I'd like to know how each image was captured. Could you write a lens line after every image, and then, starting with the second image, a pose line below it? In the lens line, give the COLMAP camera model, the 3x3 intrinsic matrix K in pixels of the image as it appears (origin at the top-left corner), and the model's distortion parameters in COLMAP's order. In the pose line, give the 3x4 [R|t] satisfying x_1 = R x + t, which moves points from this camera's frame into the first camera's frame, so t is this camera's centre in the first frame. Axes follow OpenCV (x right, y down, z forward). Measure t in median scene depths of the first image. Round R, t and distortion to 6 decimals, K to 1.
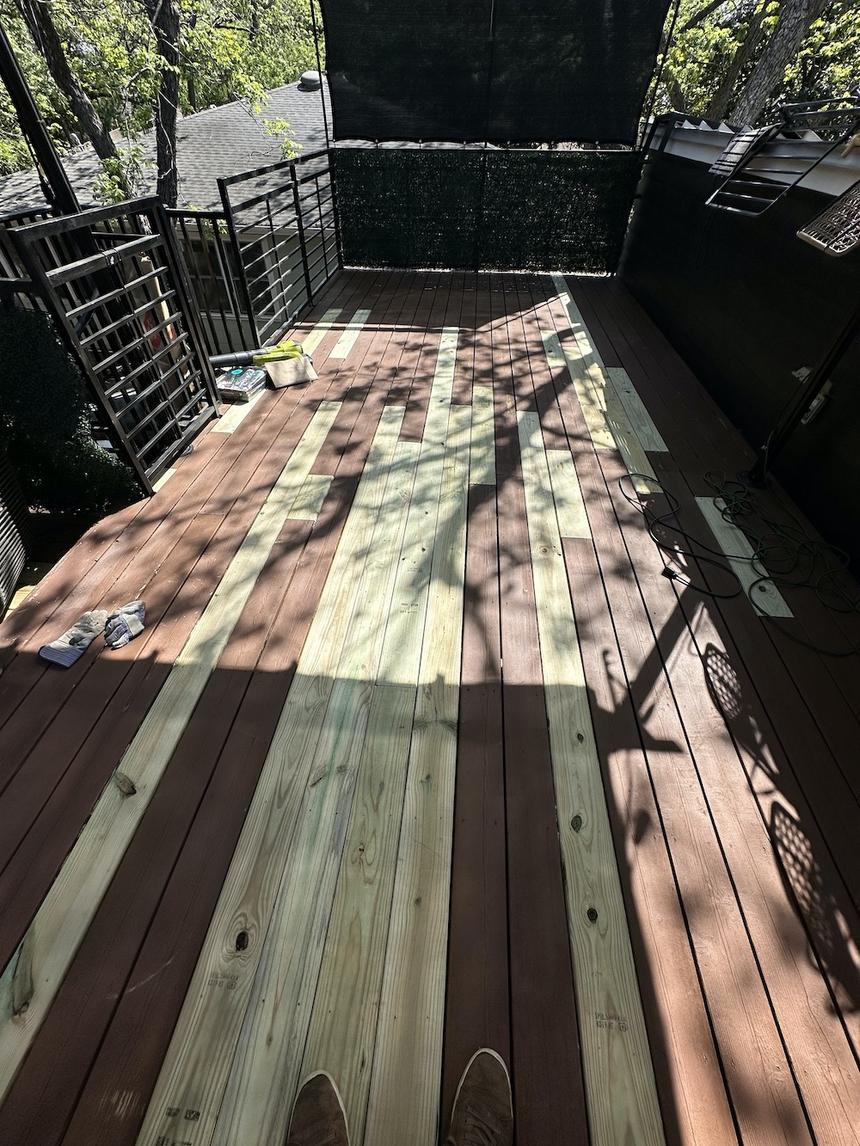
lens RADIAL K [[457.3, 0, 430.0], [0, 457.3, 573.0], [0, 0, 1]] dist [-0.000276, -0.000238]
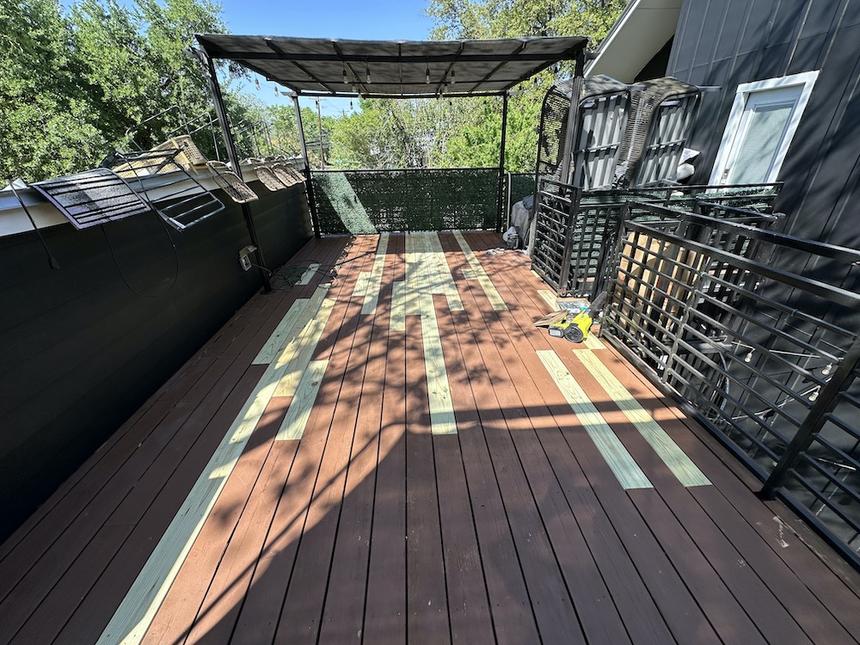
lens RADIAL K [[343.2, 0, 430.0], [0, 343.2, 322.5], [0, 0, 1]] dist [-0.000276, -0.000238]
pose [[-0.989077, 0.070729, -0.129323, 0.157204], [-0.102595, 0.299621, 0.948526, -1.379256], [0.105837, 0.951433, -0.289092, 1.335654]]
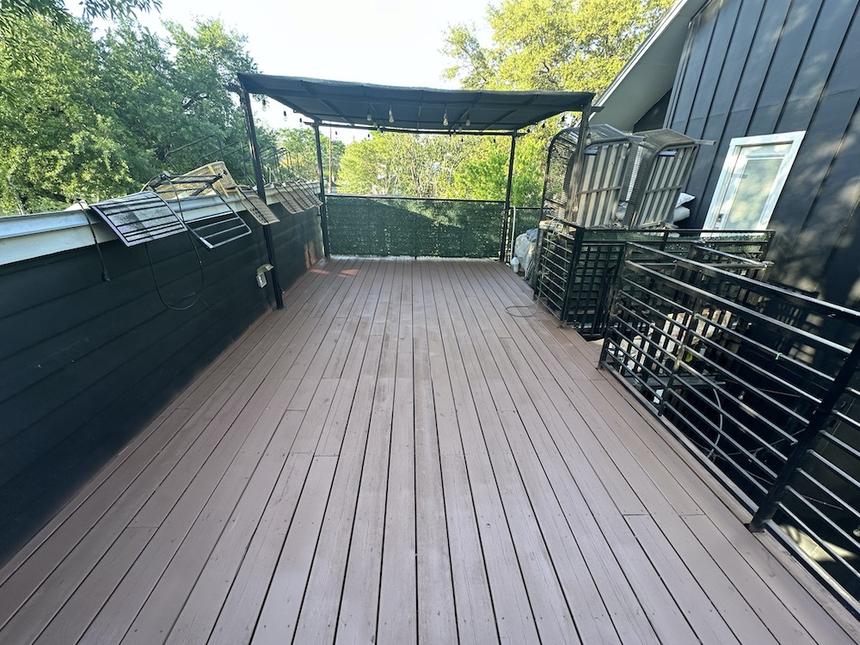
lens RADIAL K [[344.2, 0, 430.0], [0, 344.2, 322.5], [0, 0, 1]] dist [-0.000461, -0.000123]
pose [[-0.990007, 0.014055, -0.140318, 0.194670], [-0.126386, 0.352956, 0.927065, -1.421543], [0.062556, 0.935534, -0.347652, 1.340655]]
